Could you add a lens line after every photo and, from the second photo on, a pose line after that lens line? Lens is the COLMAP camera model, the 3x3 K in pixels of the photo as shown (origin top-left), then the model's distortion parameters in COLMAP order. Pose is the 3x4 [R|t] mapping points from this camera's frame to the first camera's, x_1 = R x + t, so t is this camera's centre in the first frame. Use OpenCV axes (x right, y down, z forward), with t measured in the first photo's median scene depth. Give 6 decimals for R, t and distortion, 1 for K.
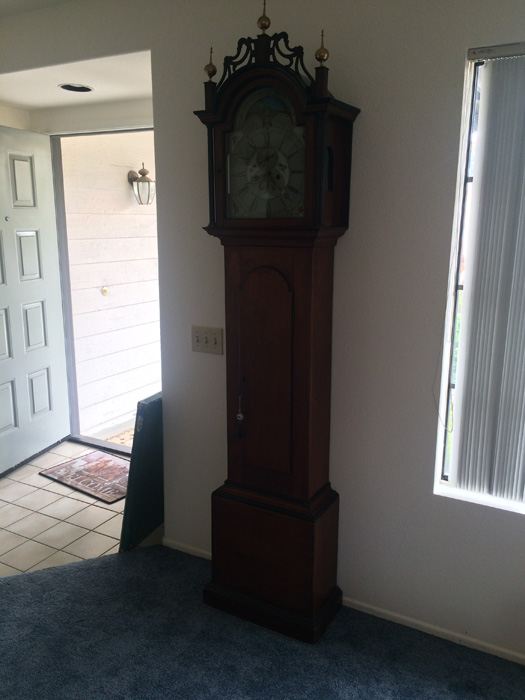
lens RADIAL K [[598.7, 0, 262.5], [0, 598.7, 350.0], [0, 0, 1]] dist [0.070706, -0.123912]
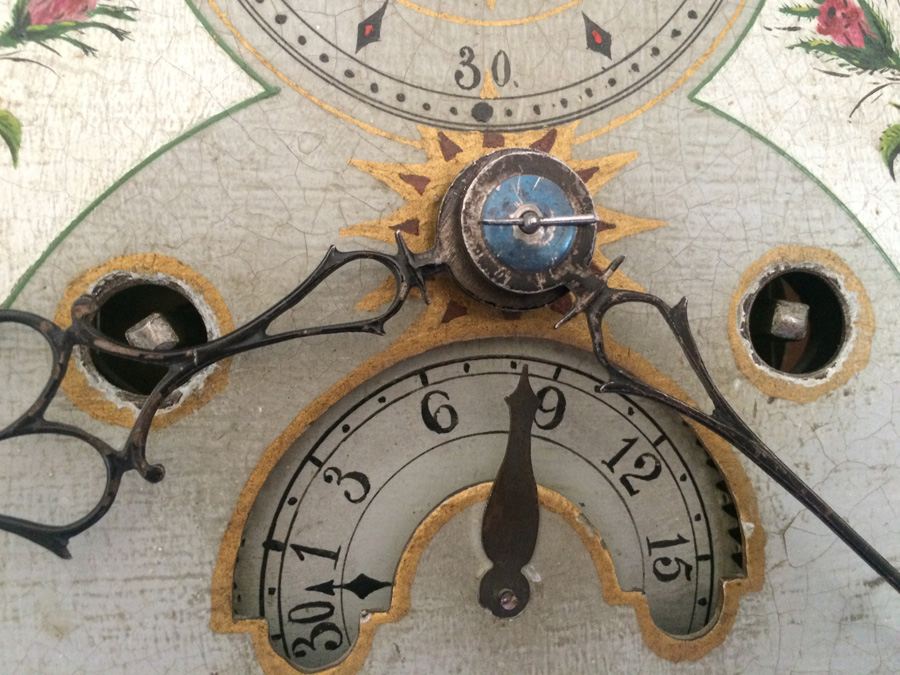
lens RADIAL K [[769.8, 0, 450.0], [0, 769.8, 337.5], [0, 0, 1]] dist [0.070706, -0.123912]
pose [[0.784328, -0.033177, 0.619459, -0.023903], [0.162165, 0.974812, -0.153117, -0.286787], [-0.598776, 0.220548, 0.769952, 0.990219]]
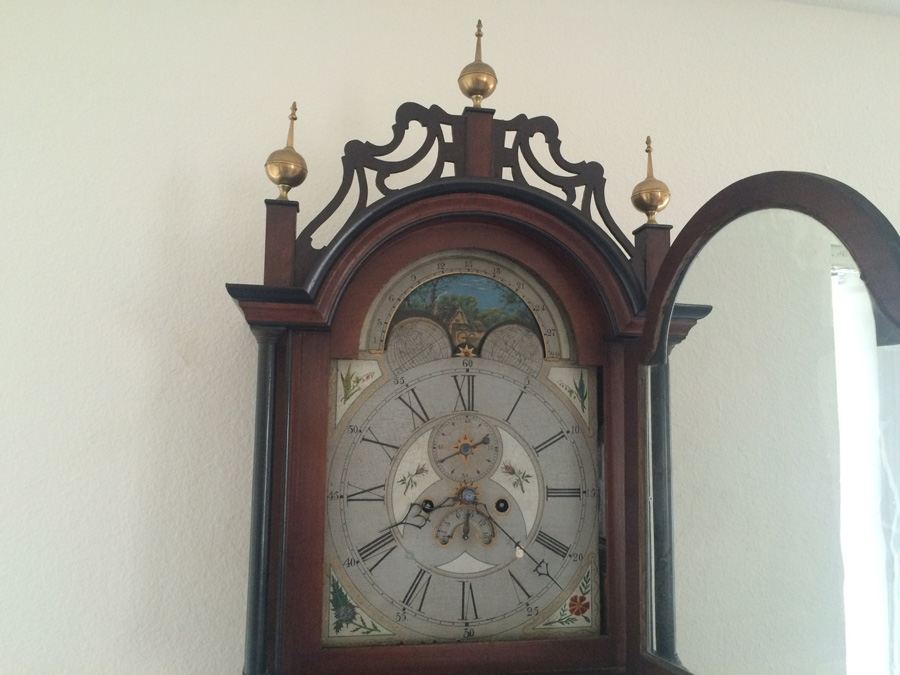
lens RADIAL K [[769.8, 0, 450.0], [0, 769.8, 337.5], [0, 0, 1]] dist [0.070706, -0.123912]
pose [[0.756639, 0.082310, 0.648631, -0.277385], [0.132070, 0.952355, -0.274913, -0.267229], [-0.640355, 0.293674, 0.709719, 0.706695]]
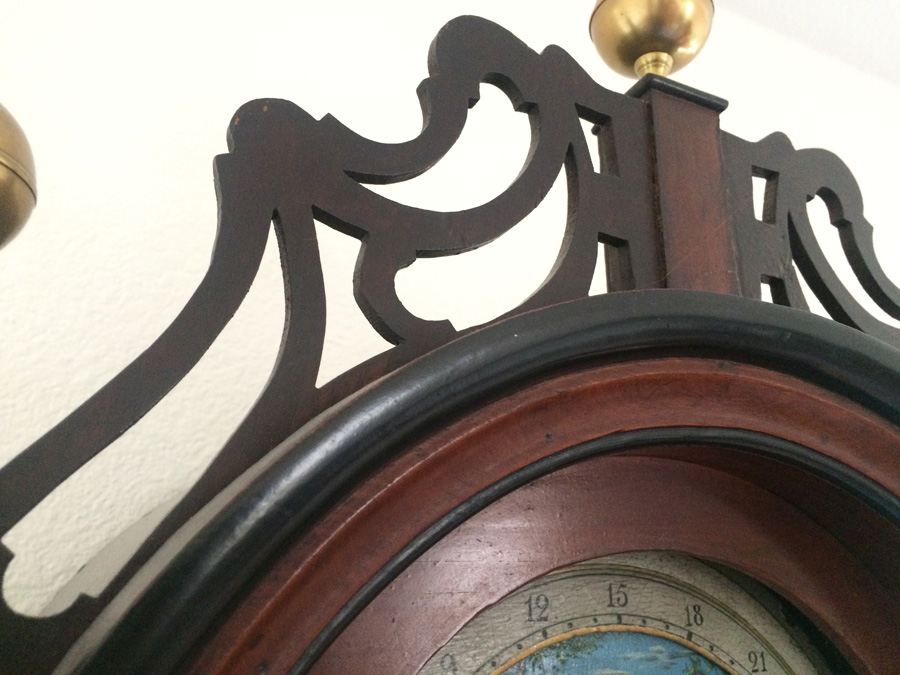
lens RADIAL K [[785.1, 0, 450.0], [0, 785.1, 337.5], [0, 0, 1]] dist [0.077345, -0.132899]
pose [[0.542150, 0.256908, 0.800045, -0.118717], [0.175559, 0.896471, -0.406840, -0.415434], [-0.821738, 0.361024, 0.440919, 0.947689]]
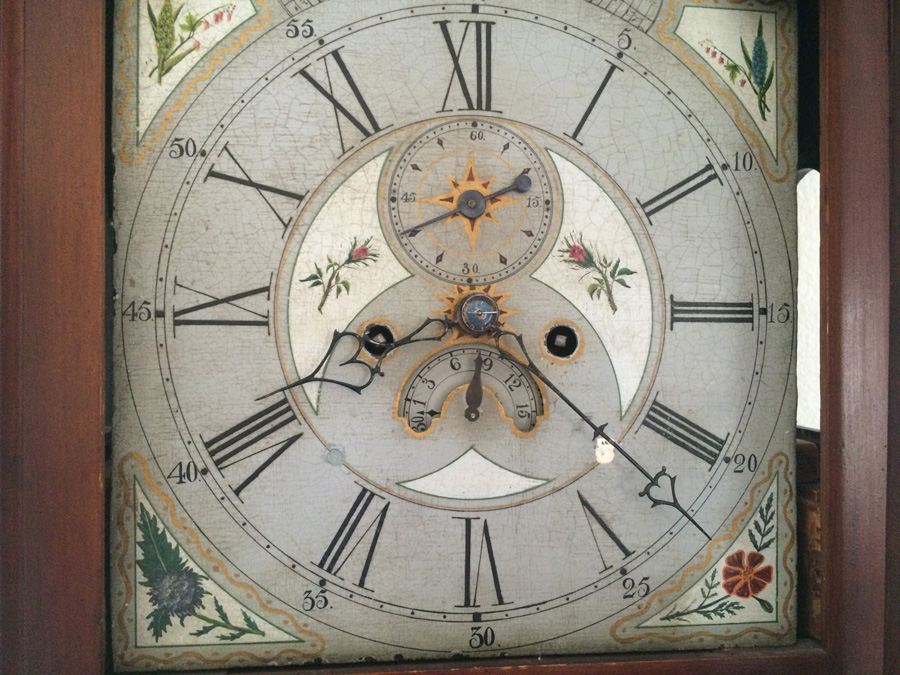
lens RADIAL K [[769.8, 0, 450.0], [0, 769.8, 337.5], [0, 0, 1]] dist [0.070706, -0.123912]
pose [[0.810686, 0.004147, 0.585467, -0.096401], [0.125901, 0.975347, -0.181240, -0.264348], [-0.571784, 0.220640, 0.790178, 0.892249]]
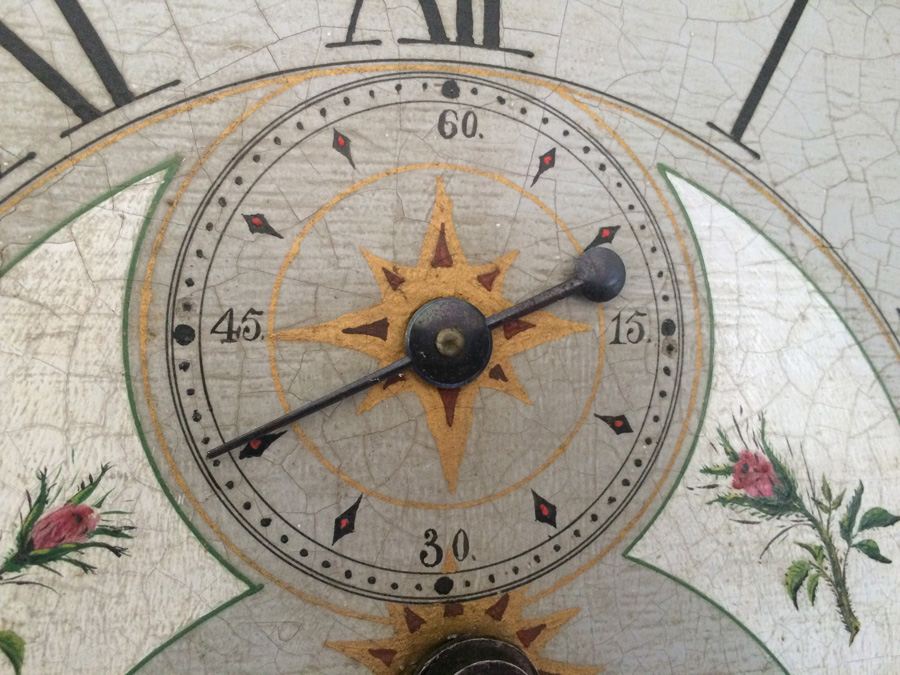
lens RADIAL K [[769.8, 0, 450.0], [0, 769.8, 337.5], [0, 0, 1]] dist [0.070706, -0.123912]
pose [[0.732740, -0.004208, 0.680496, -0.028511], [0.162231, 0.972229, -0.168674, -0.315016], [-0.660889, 0.233992, 0.713074, 0.980051]]
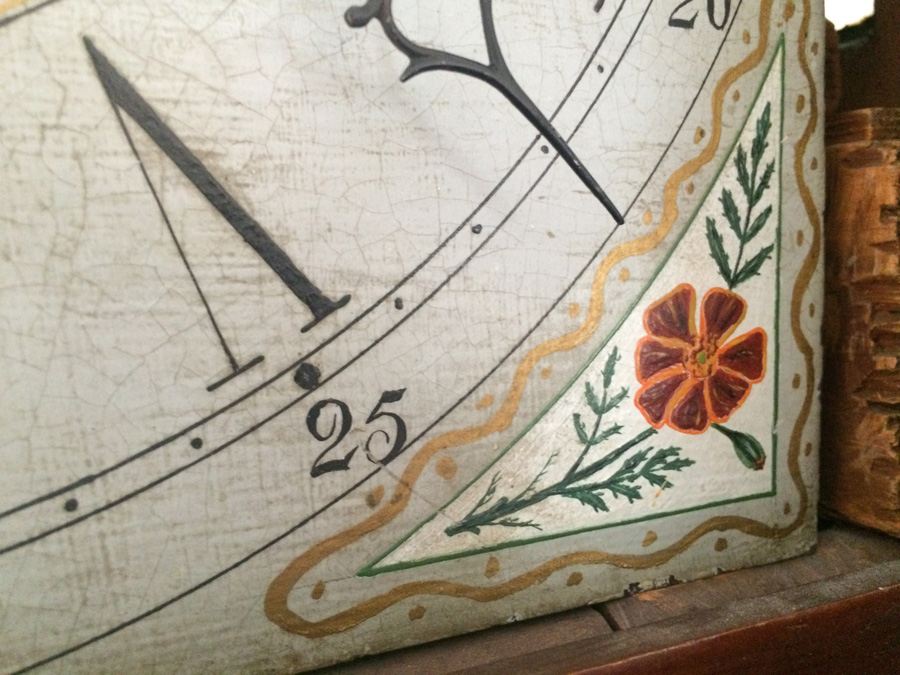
lens RADIAL K [[769.8, 0, 450.0], [0, 769.8, 337.5], [0, 0, 1]] dist [0.070706, -0.123912]
pose [[0.600961, -0.101933, 0.792752, 0.008724], [0.201747, 0.979064, -0.027049, -0.238593], [-0.773397, 0.176190, 0.608944, 0.986592]]
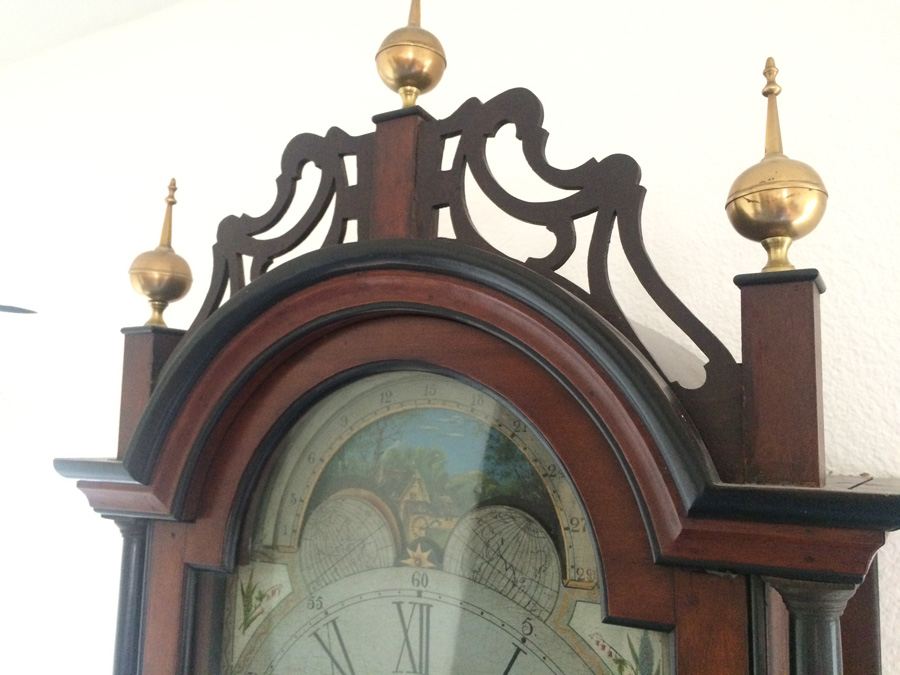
lens RADIAL K [[785.1, 0, 450.0], [0, 785.1, 337.5], [0, 0, 1]] dist [0.077345, -0.132899]
pose [[0.999738, 0.022709, -0.002896, 0.016724], [-0.022265, 0.935077, -0.353745, -0.354465], [-0.005325, 0.353717, 0.935337, 0.763034]]
